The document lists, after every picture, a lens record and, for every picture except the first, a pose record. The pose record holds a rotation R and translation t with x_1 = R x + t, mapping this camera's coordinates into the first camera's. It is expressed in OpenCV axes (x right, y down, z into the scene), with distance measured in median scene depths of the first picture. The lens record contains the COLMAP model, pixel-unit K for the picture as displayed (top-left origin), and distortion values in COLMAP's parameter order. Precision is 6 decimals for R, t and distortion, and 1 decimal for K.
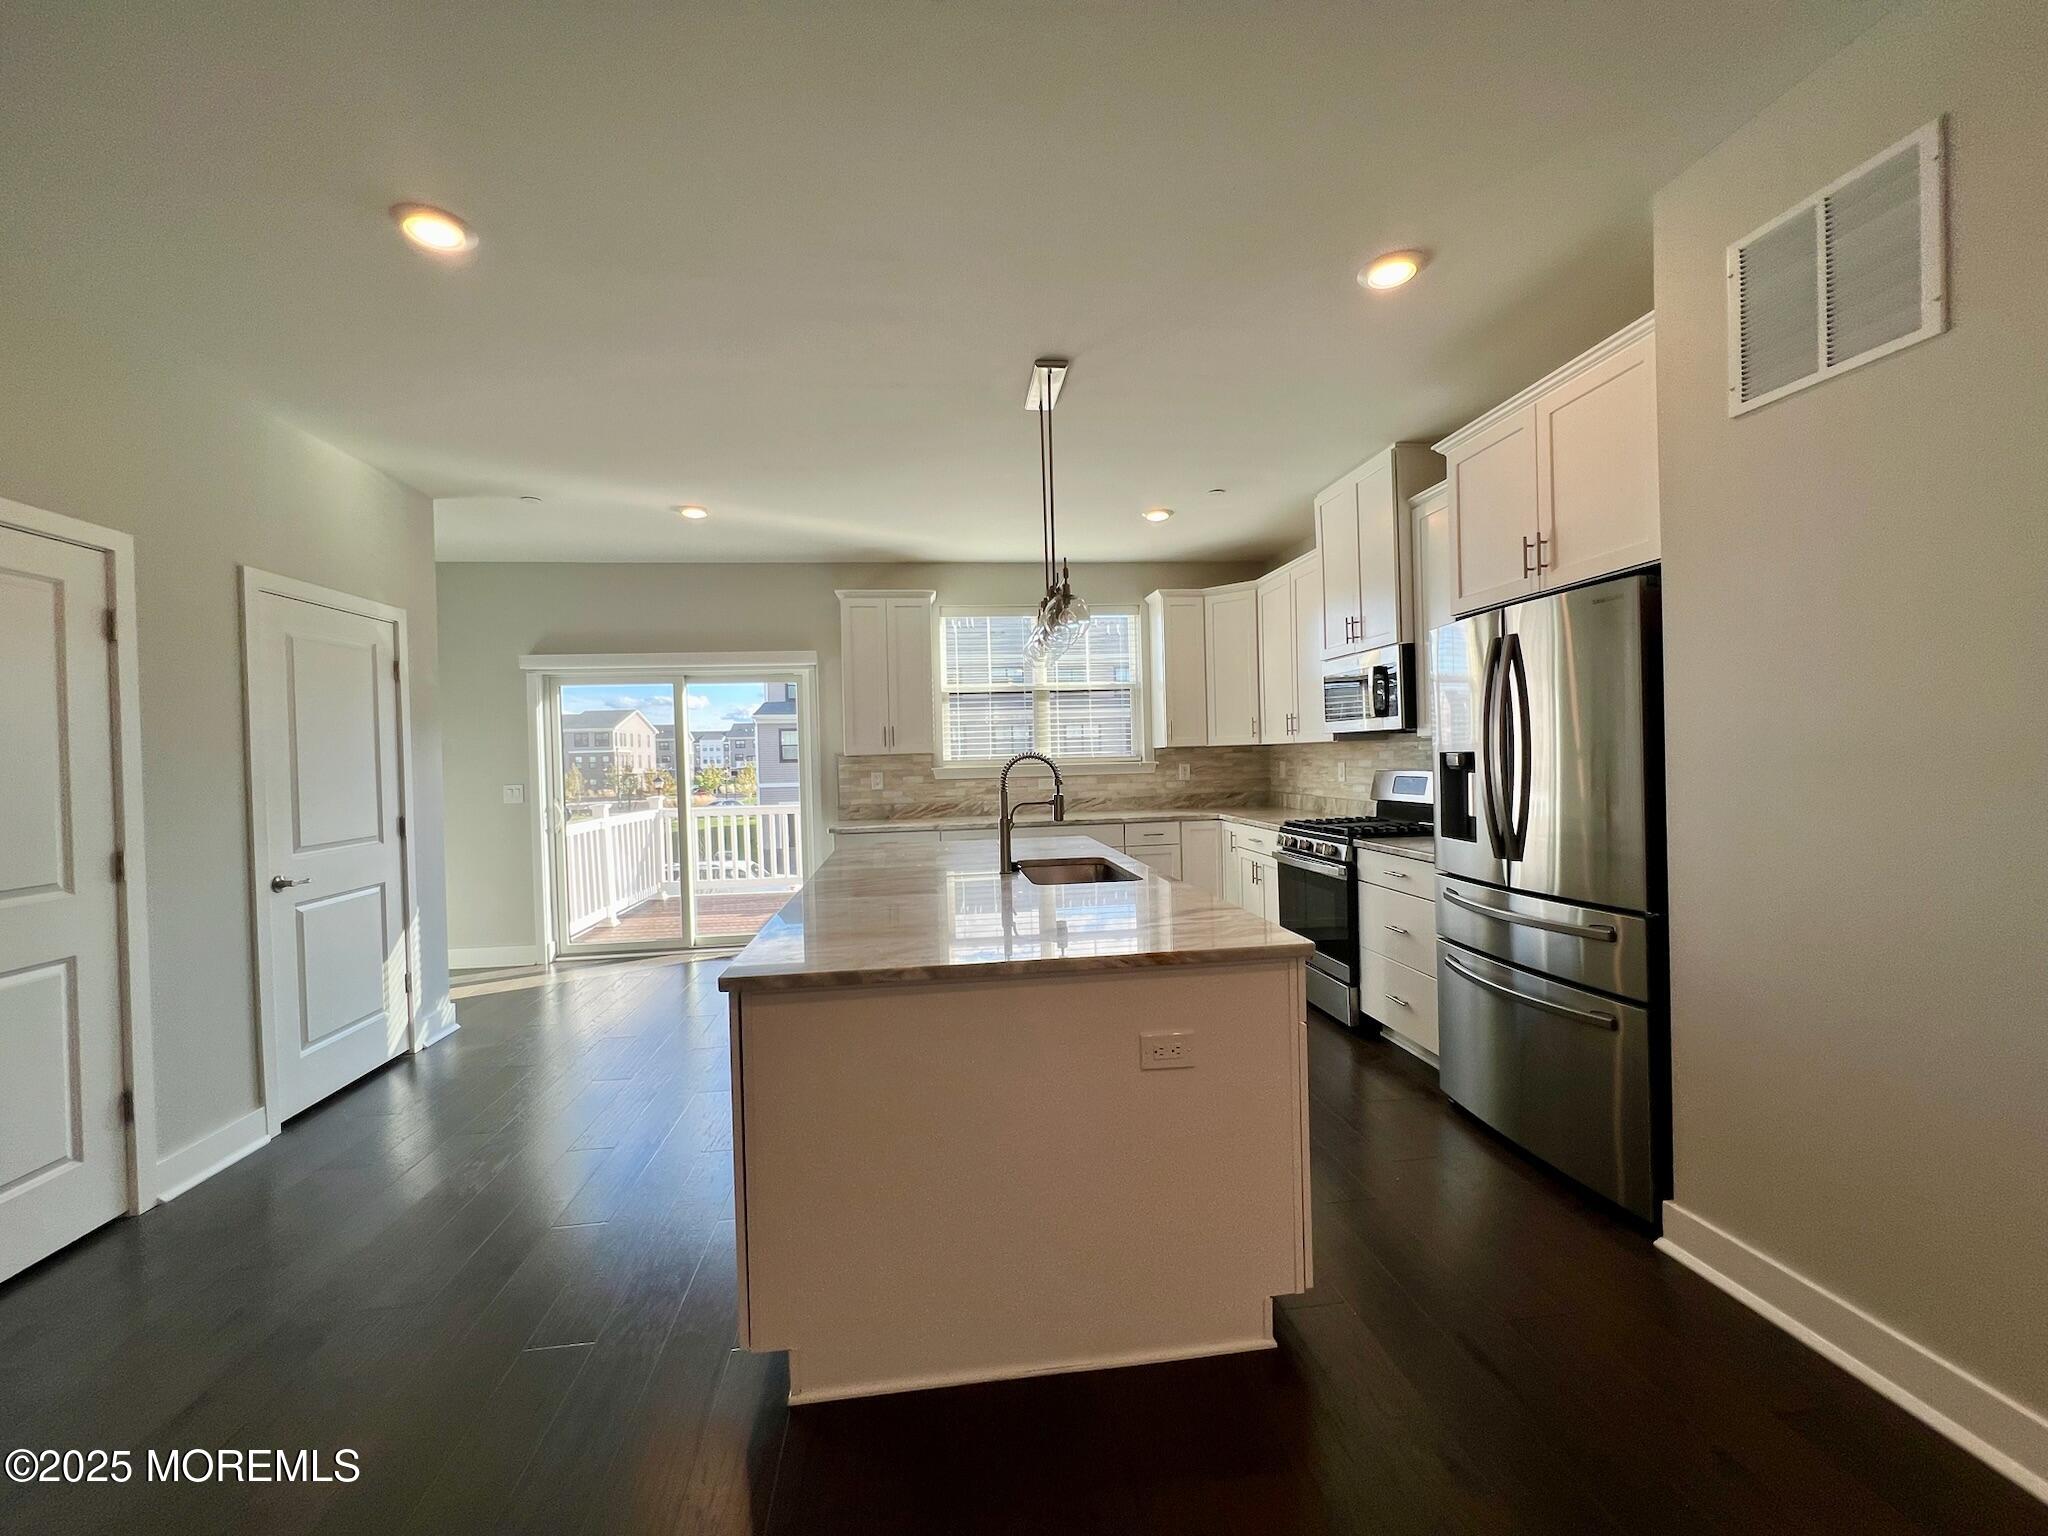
lens RADIAL K [[820.2, 0, 1023.7], [0, 820.2, 763.7], [0, 0, 1]] dist [-0.000407, 0.000038]
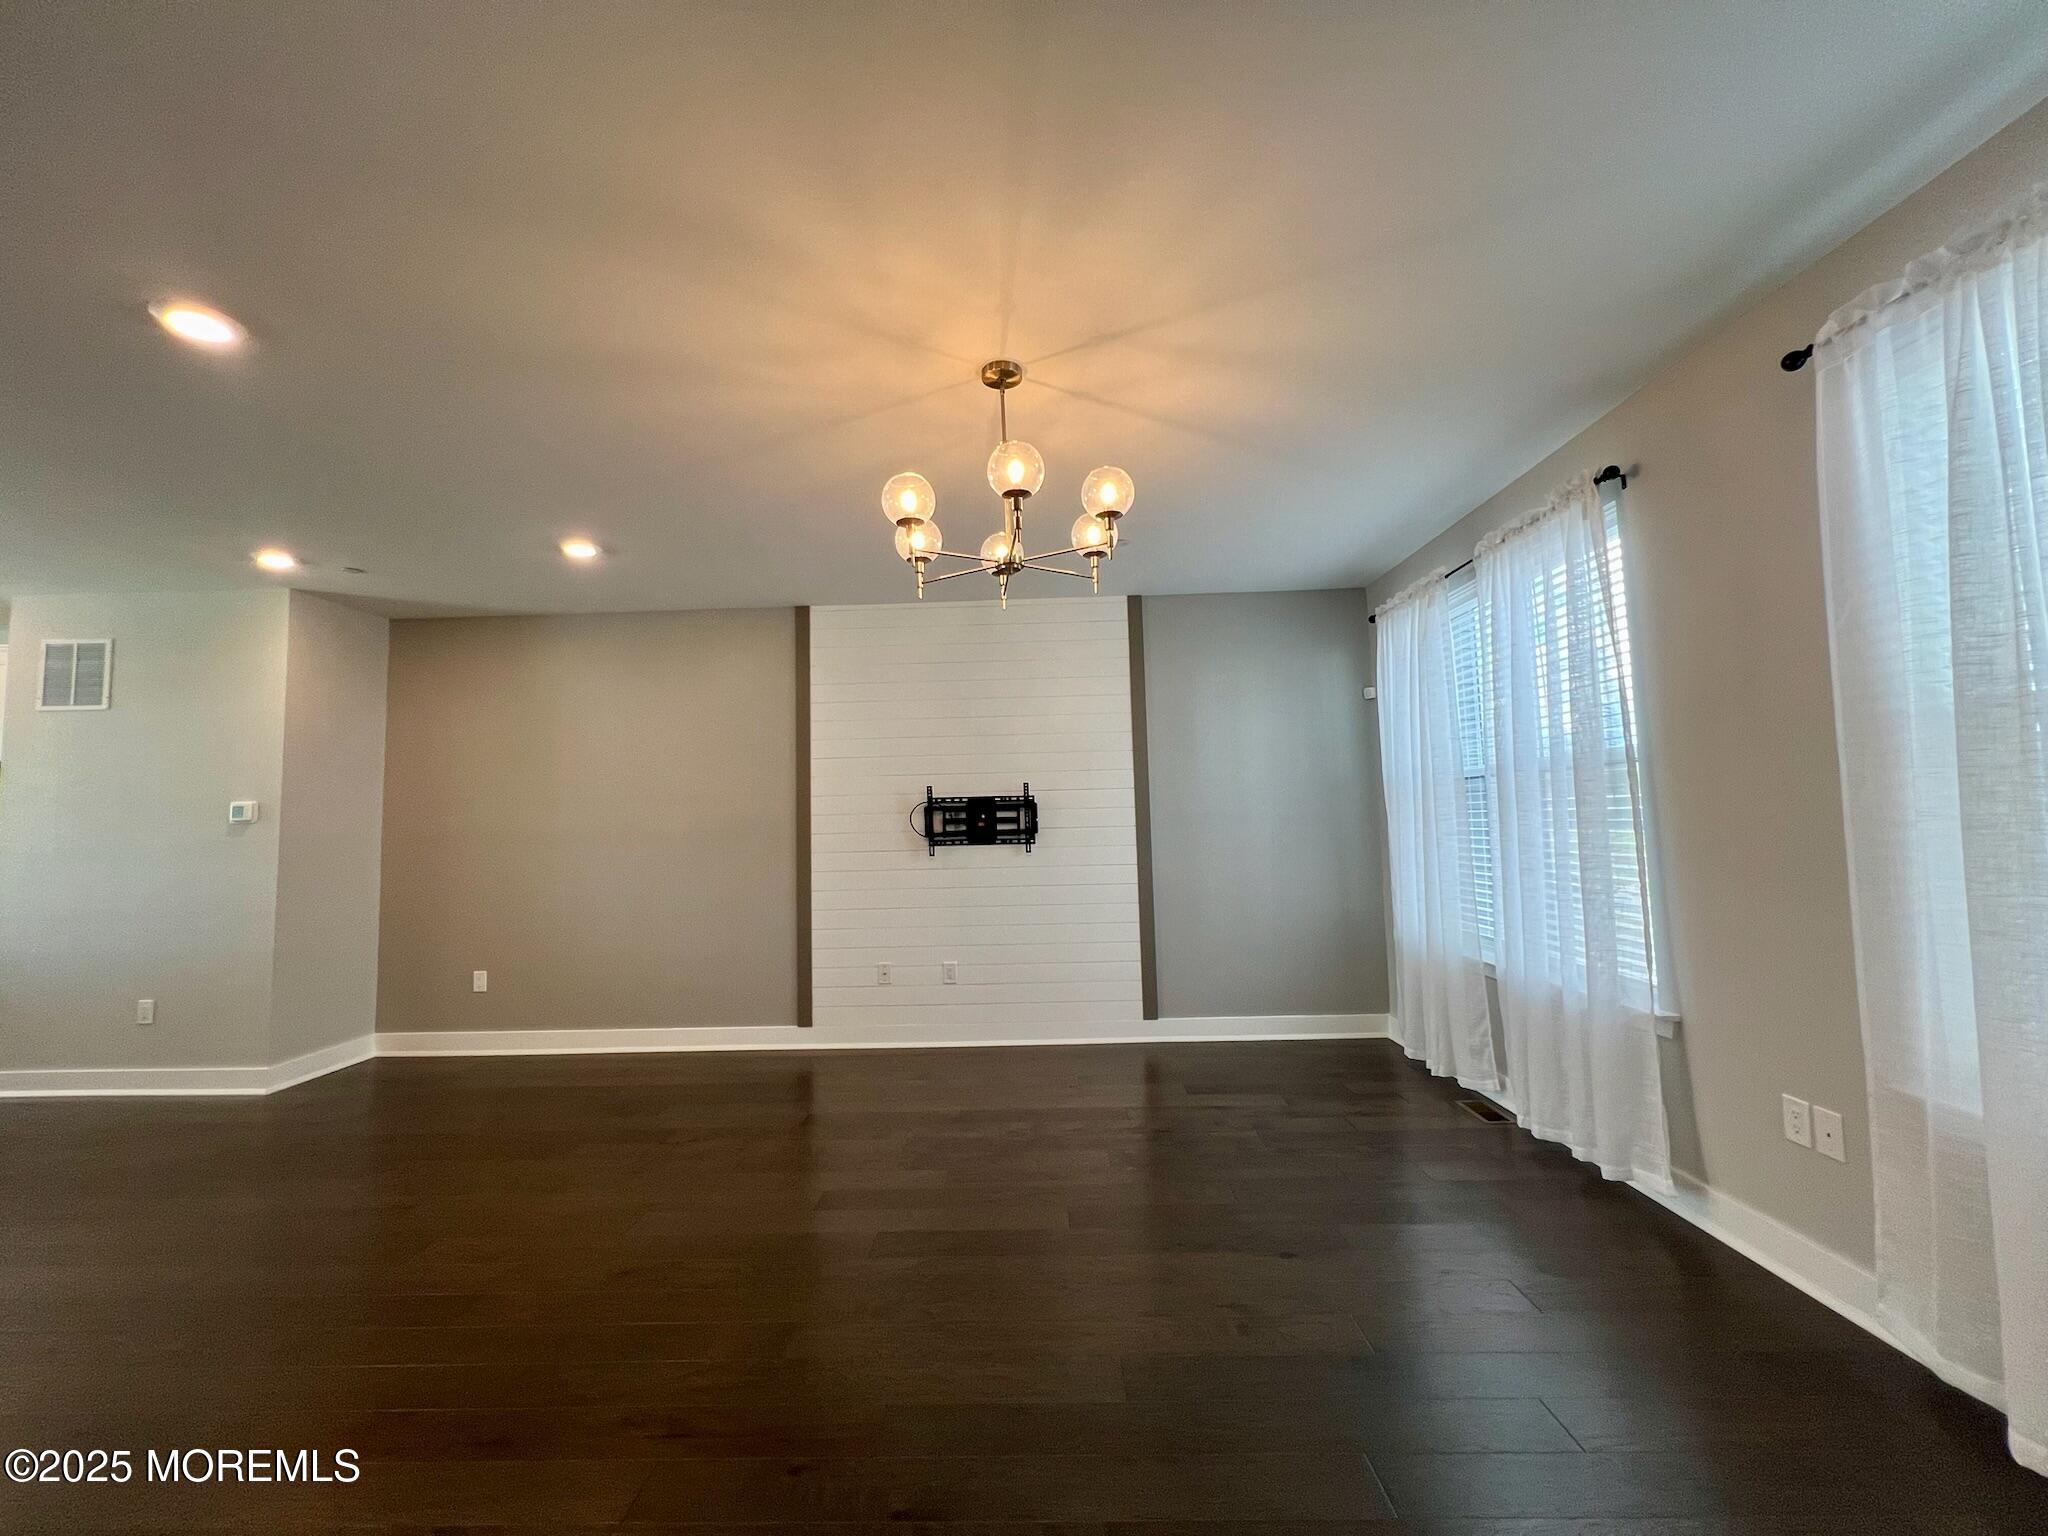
lens RADIAL K [[817.6, 0, 1019.1], [0, 817.6, 763.1], [0, 0, 1]] dist [-0.002664, 0.000588]
pose [[0.149034, 0.095493, 0.984210, -0.349909], [0.031729, 0.994352, -0.101281, 0.020042], [-0.988323, 0.046322, 0.145163, -0.733910]]
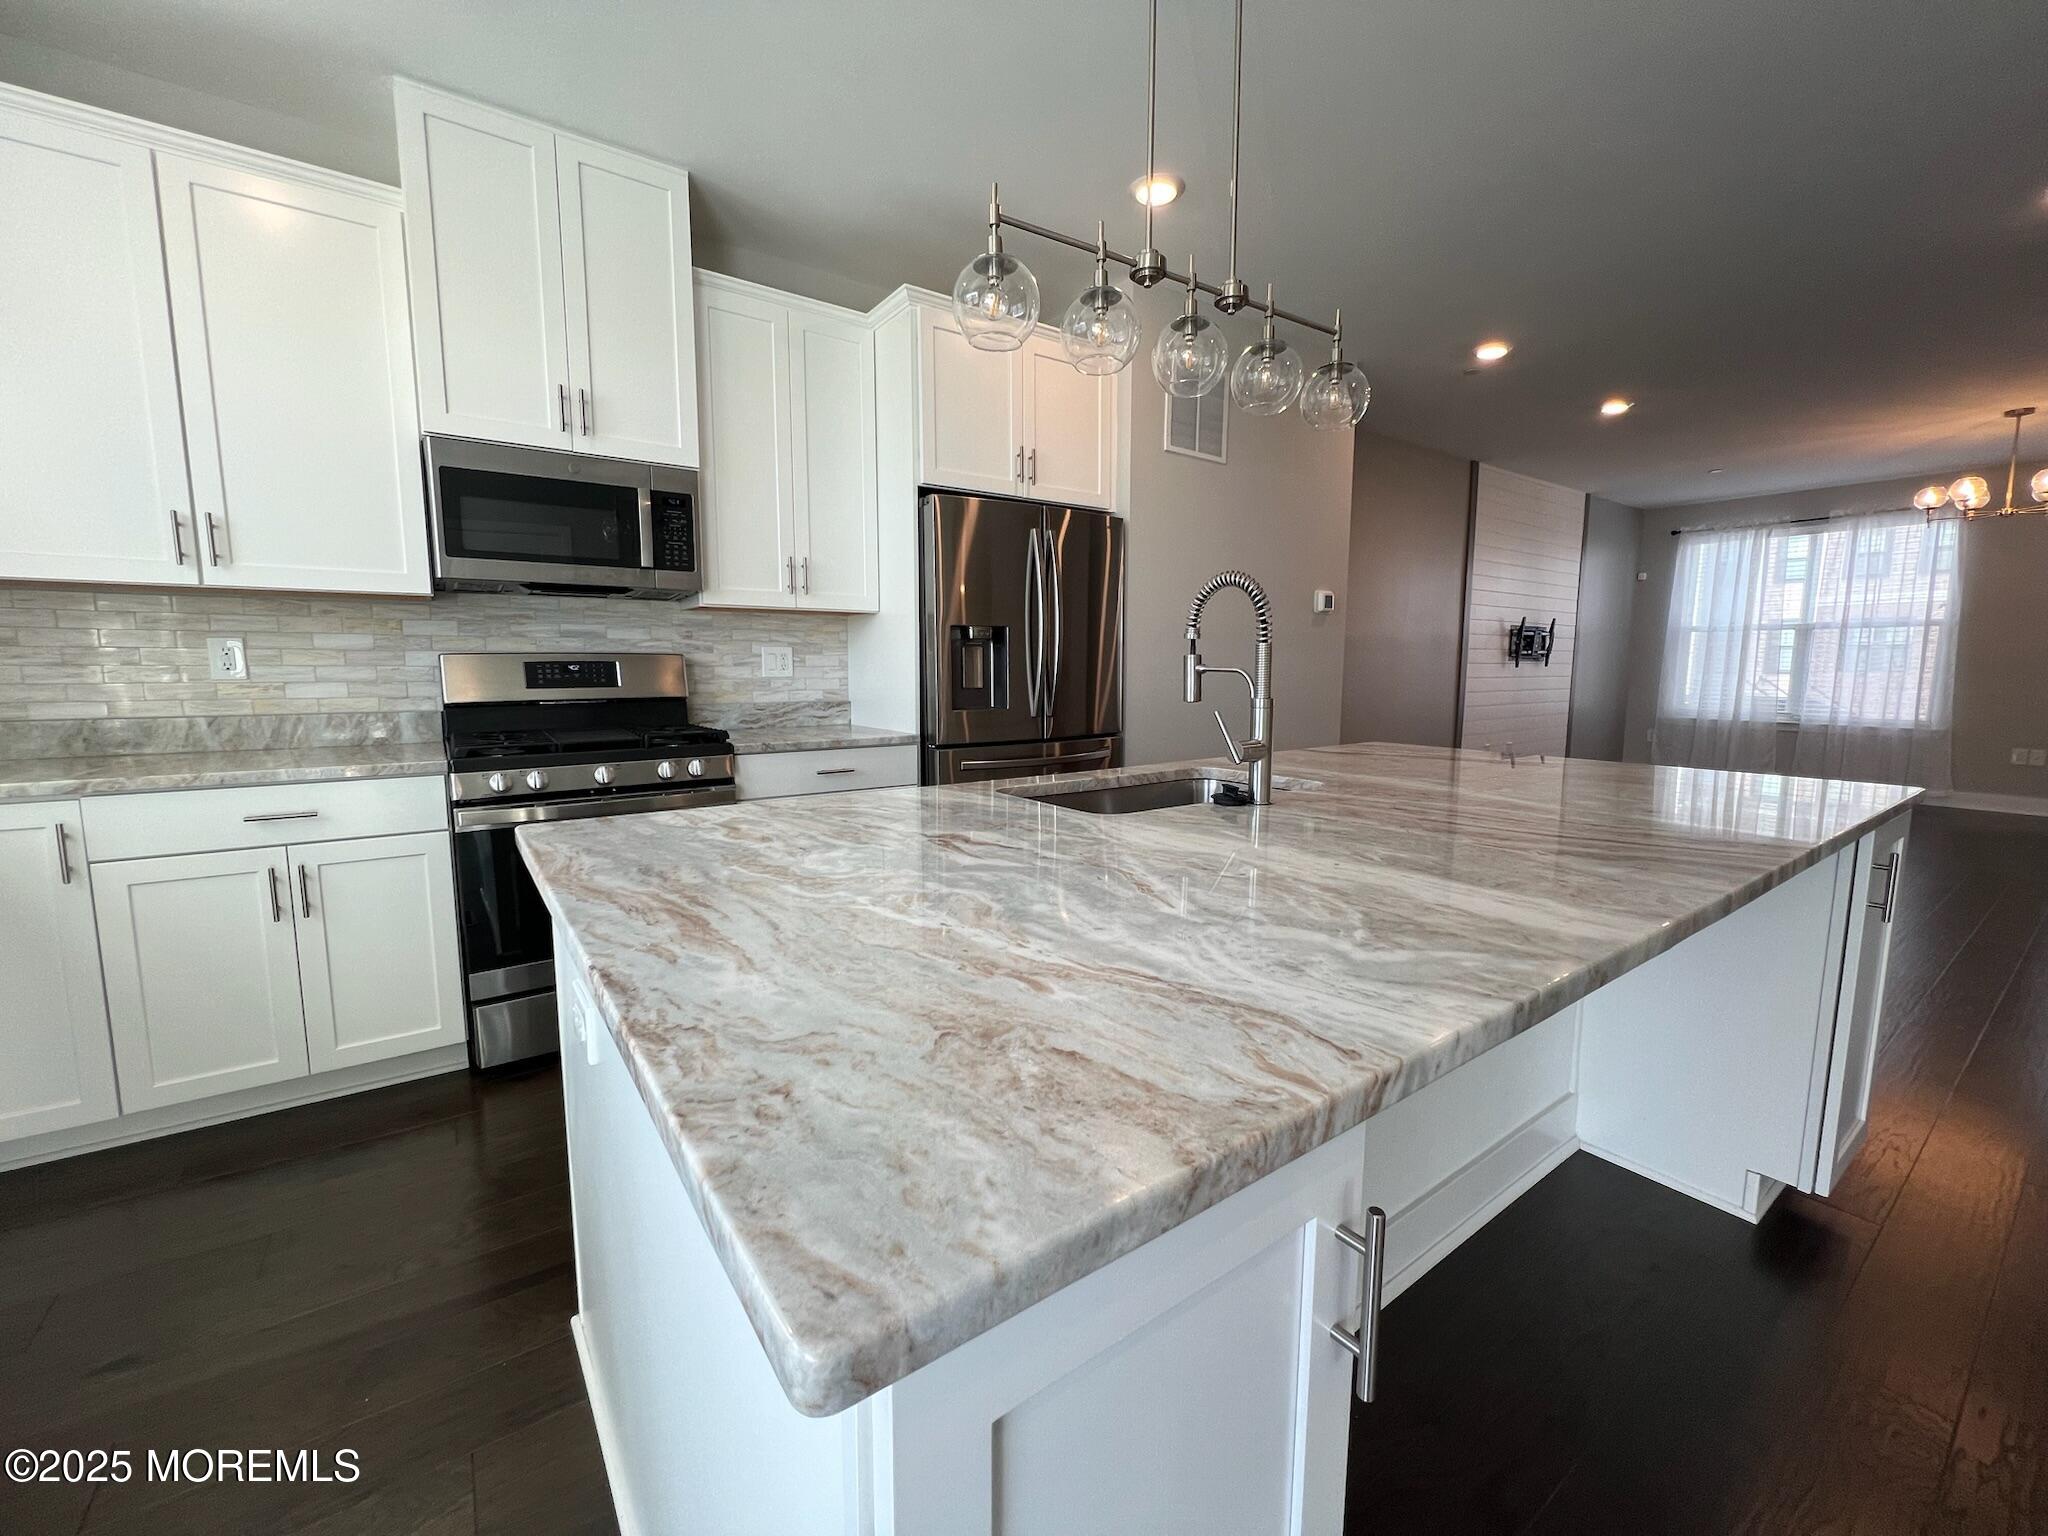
lens RADIAL K [[820.2, 0, 1020.5], [0, 820.2, 763.1], [0, 0, 1]] dist [-0.001701, -0.000307]
pose [[-0.474126, -0.082069, 0.876624, -0.224525], [0.020206, 0.994370, 0.104021, 0.027016], [-0.880225, 0.067032, -0.469798, 0.753855]]
